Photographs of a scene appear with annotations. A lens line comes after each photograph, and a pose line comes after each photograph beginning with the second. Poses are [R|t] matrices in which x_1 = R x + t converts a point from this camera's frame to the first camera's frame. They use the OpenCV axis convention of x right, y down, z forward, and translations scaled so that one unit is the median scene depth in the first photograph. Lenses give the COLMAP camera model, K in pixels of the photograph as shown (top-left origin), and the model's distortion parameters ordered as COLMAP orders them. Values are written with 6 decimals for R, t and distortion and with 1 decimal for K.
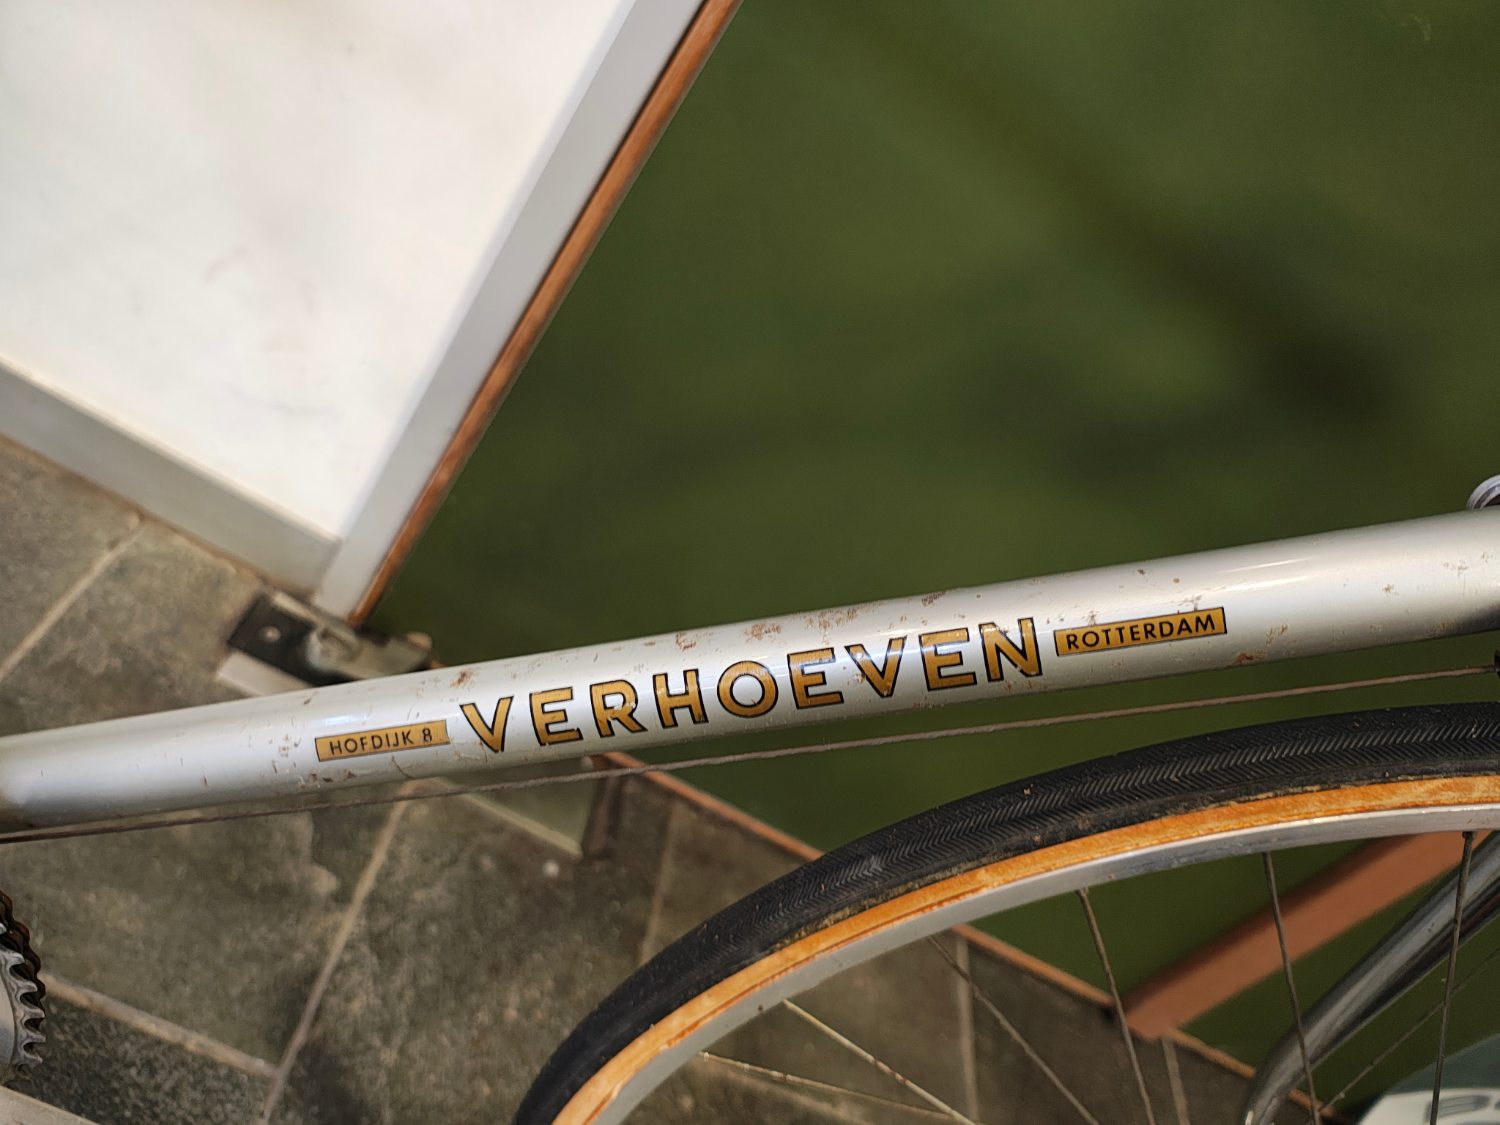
lens RADIAL K [[1146.0, 0, 750.0], [0, 1146.0, 562.5], [0, 0, 1]] dist [0.010623, -0.066976]
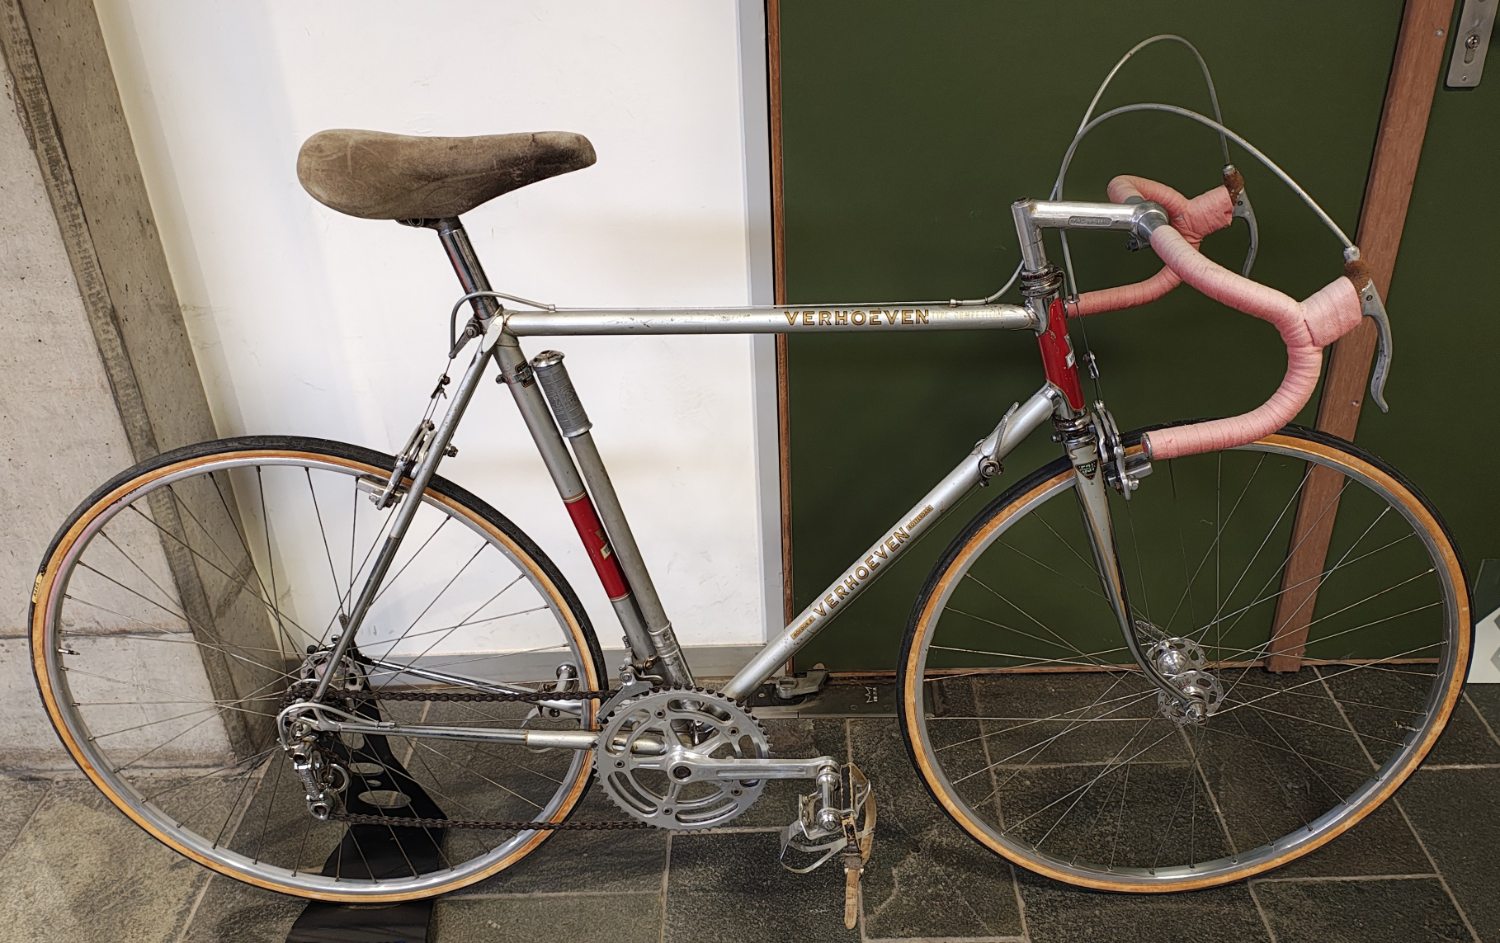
lens RADIAL K [[1224.0, 0, 752.0], [0, 1224.0, 518.1], [0, 0, 1]] dist [0.086605, -0.330483]
pose [[0.813143, -0.534223, -0.231093, 0.334143], [0.500228, 0.844378, -0.191828, 0.242208], [0.297609, 0.040384, 0.953833, -1.429472]]
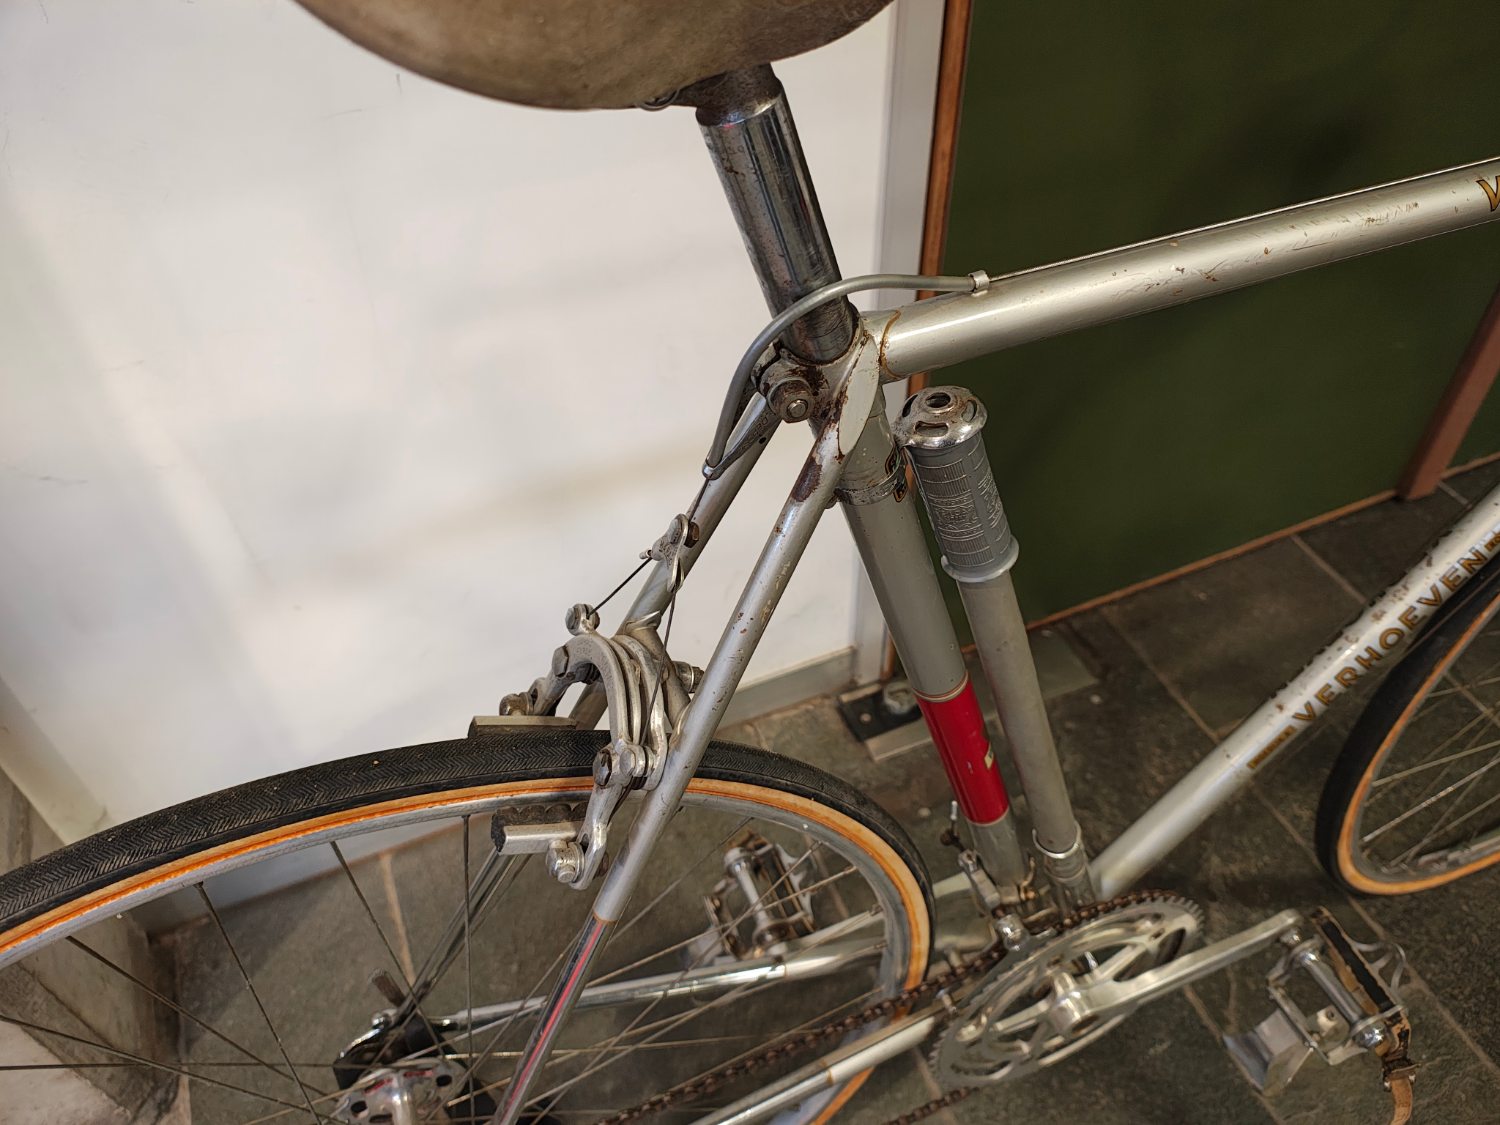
lens RADIAL K [[1119.8, 0, 750.0], [0, 1119.8, 562.5], [0, 0, 1]] dist [0.020722, -0.079963]
pose [[0.722335, -0.681609, -0.116794, -0.230229], [0.689594, 0.697282, 0.195596, -0.540929], [-0.051882, -0.221826, 0.973705, -0.471168]]
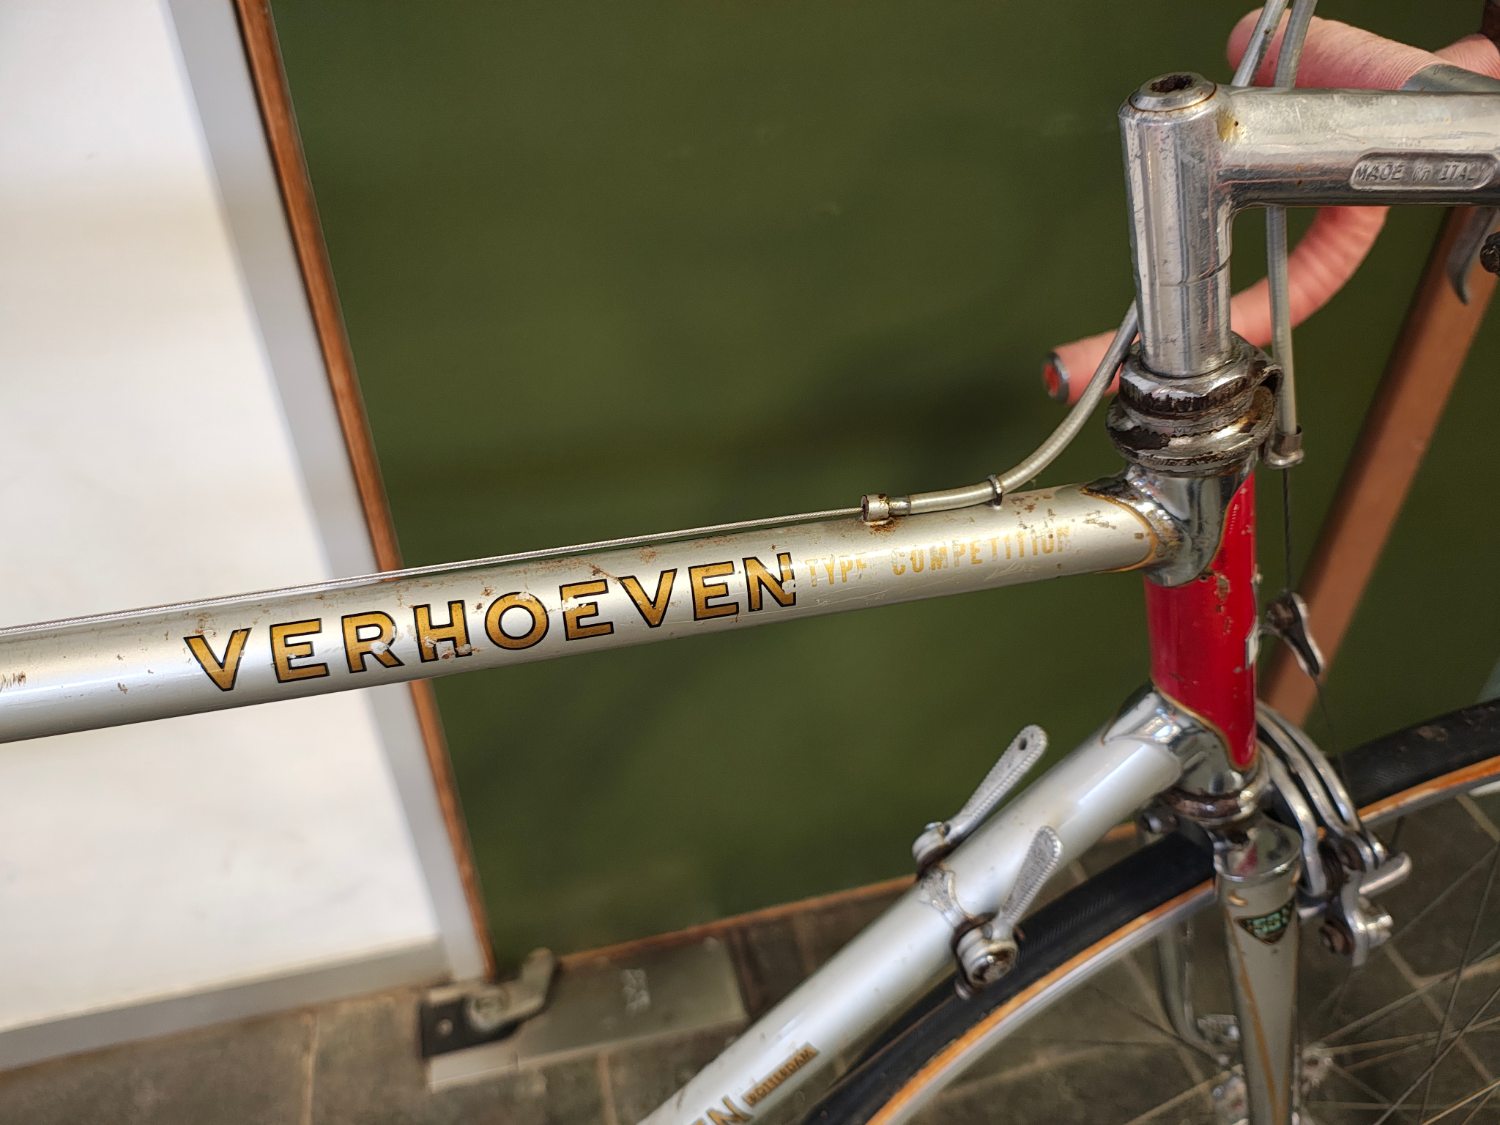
lens RADIAL K [[1119.8, 0, 750.0], [0, 1119.8, 562.5], [0, 0, 1]] dist [0.020722, -0.079963]
pose [[0.785379, -0.609789, -0.106475, 0.322555], [0.616835, 0.785372, 0.052012, -0.218005], [0.051906, -0.106527, 0.992954, -0.174893]]
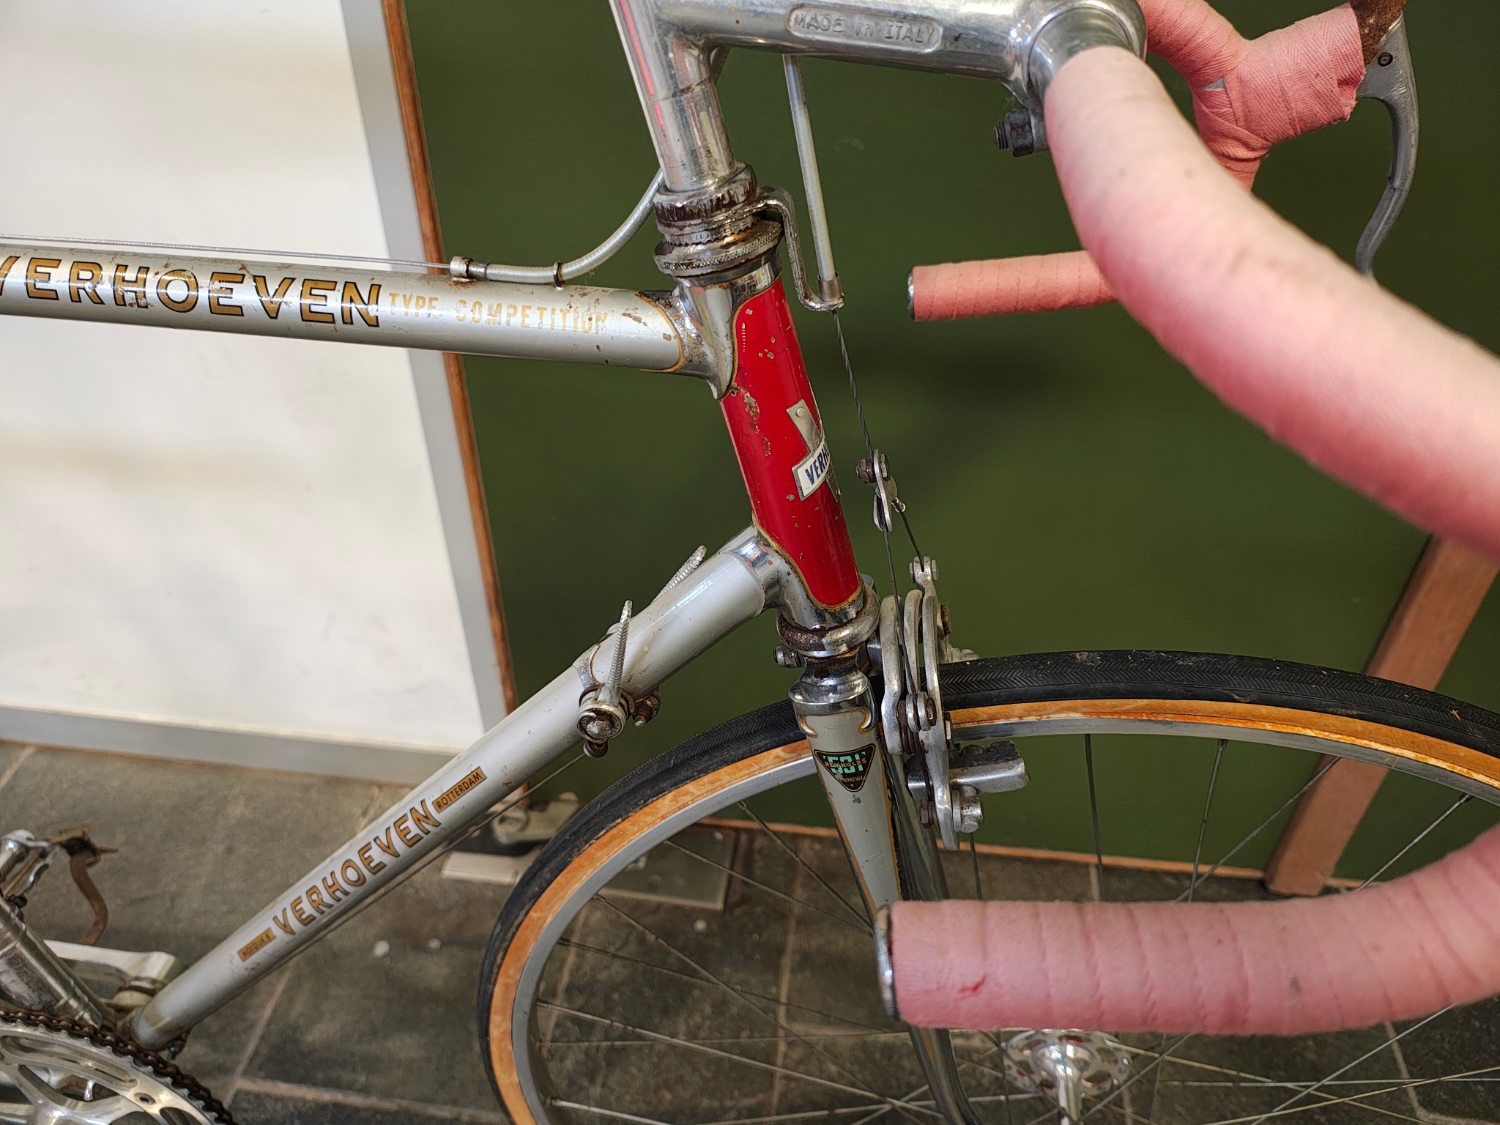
lens RADIAL K [[1119.8, 0, 750.0], [0, 1119.8, 562.5], [0, 0, 1]] dist [0.020722, -0.079963]
pose [[0.847049, -0.408887, -0.339588, 0.549497], [0.401525, 0.910884, -0.095226, 0.030635], [0.348262, -0.055692, 0.935741, -0.206060]]
